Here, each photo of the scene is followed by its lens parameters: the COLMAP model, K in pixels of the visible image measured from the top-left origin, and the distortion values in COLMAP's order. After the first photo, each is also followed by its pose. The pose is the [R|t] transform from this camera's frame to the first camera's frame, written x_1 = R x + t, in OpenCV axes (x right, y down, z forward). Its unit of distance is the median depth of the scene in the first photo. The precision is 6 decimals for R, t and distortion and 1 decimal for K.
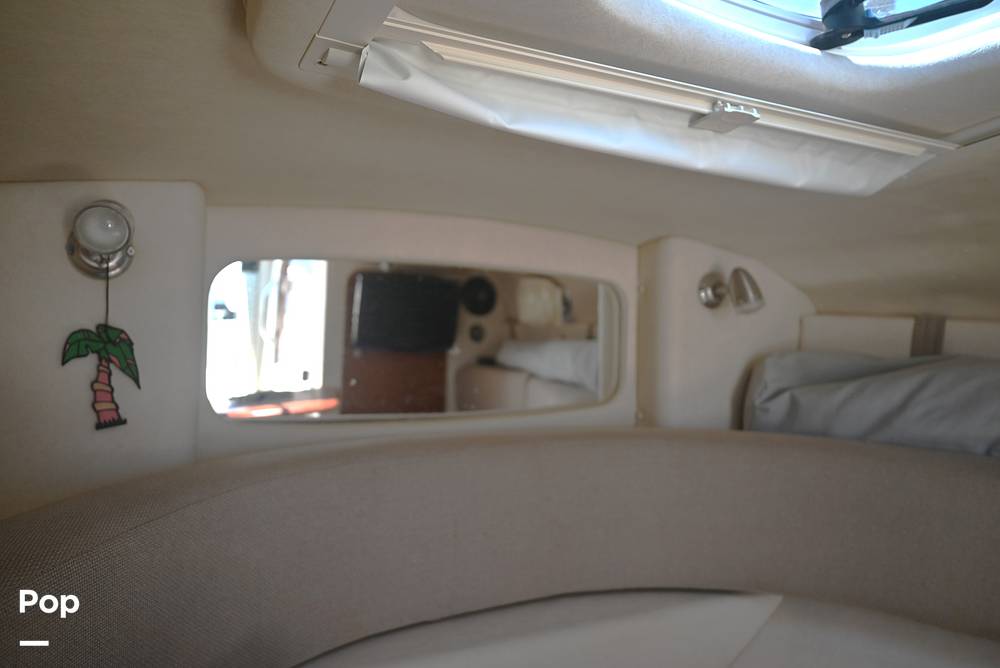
lens RADIAL K [[676.0, 0, 497.6], [0, 676.0, 335.7], [0, 0, 1]] dist [-0.005785, 0.002534]
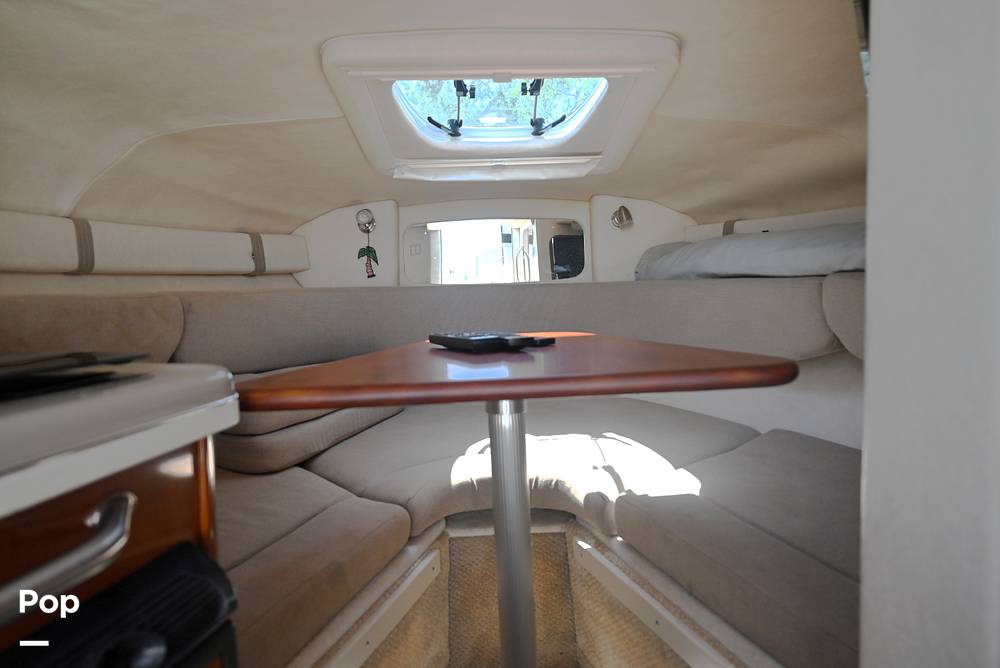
lens RADIAL K [[676.0, 0, 501.9], [0, 676.0, 334.1], [0, 0, 1]] dist [-0.005785, 0.002534]
pose [[0.875980, -0.020451, -0.481914, 1.592316], [0.038392, 0.998887, 0.027394, 0.349540], [0.480817, -0.042498, 0.875790, -1.623236]]
